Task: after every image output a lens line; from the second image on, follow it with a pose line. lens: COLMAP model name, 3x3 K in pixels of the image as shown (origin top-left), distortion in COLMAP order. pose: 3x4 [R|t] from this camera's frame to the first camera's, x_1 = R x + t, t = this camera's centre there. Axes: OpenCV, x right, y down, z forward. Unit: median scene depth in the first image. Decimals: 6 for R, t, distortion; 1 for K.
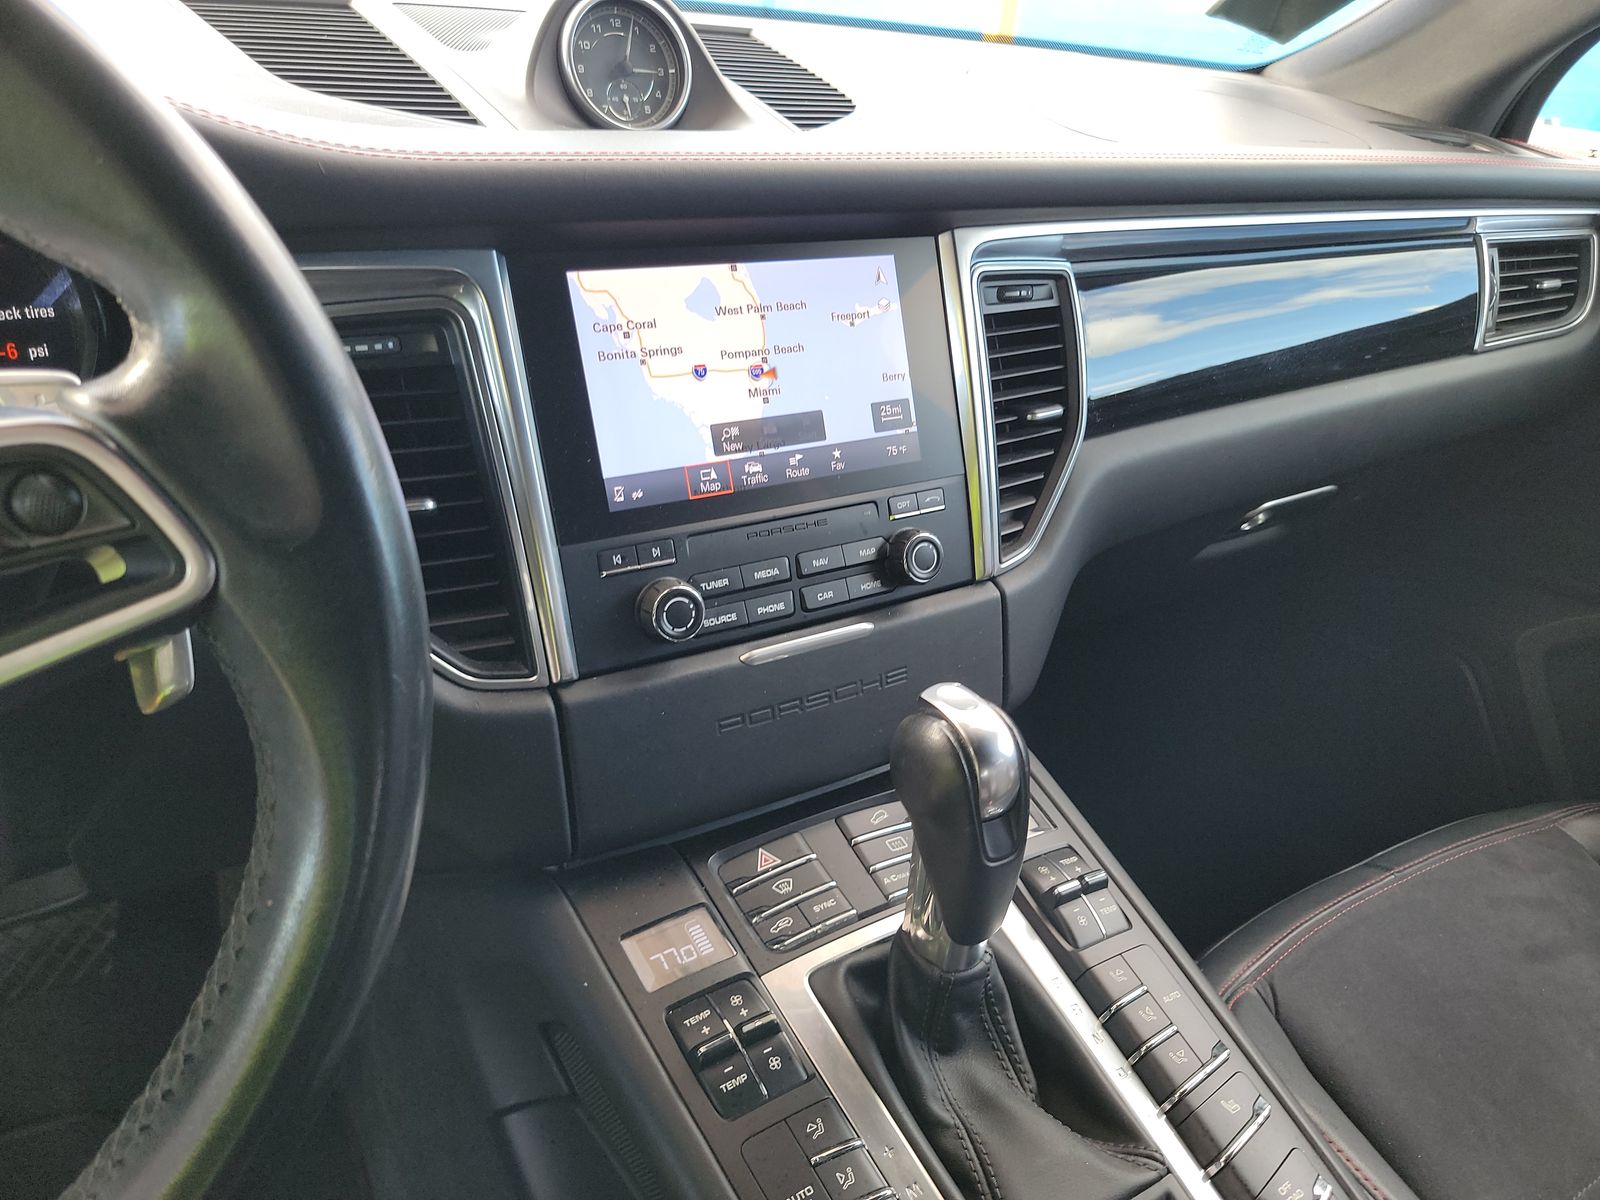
lens RADIAL K [[1102.7, 0, 791.2], [0, 1102.7, 598.9], [0, 0, 1]] dist [0.040785, -0.031711]
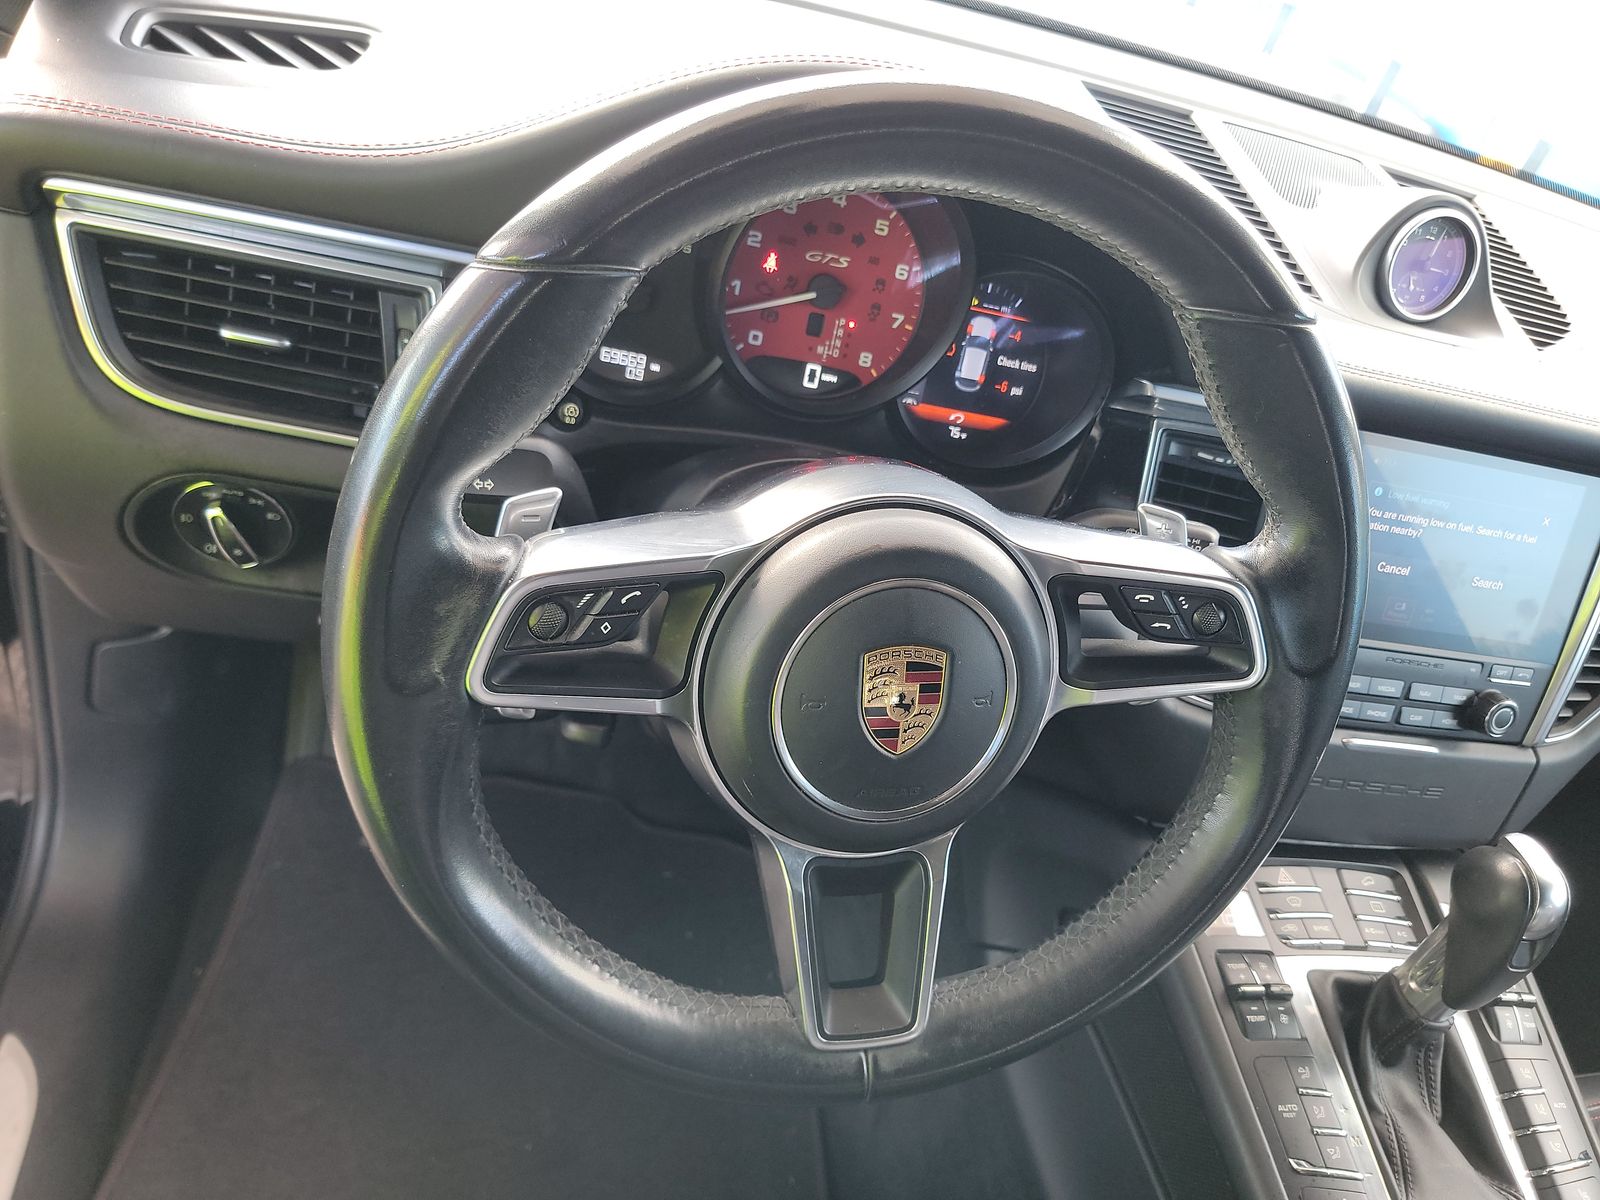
lens RADIAL K [[1102.7, 0, 802.5], [0, 1102.7, 604.3], [0, 0, 1]] dist [0.040785, -0.031711]
pose [[0.904987, 0.378982, -0.193315, -0.435471], [-0.359036, 0.924105, 0.130855, -0.040290], [0.228235, -0.049015, 0.972371, -0.456344]]
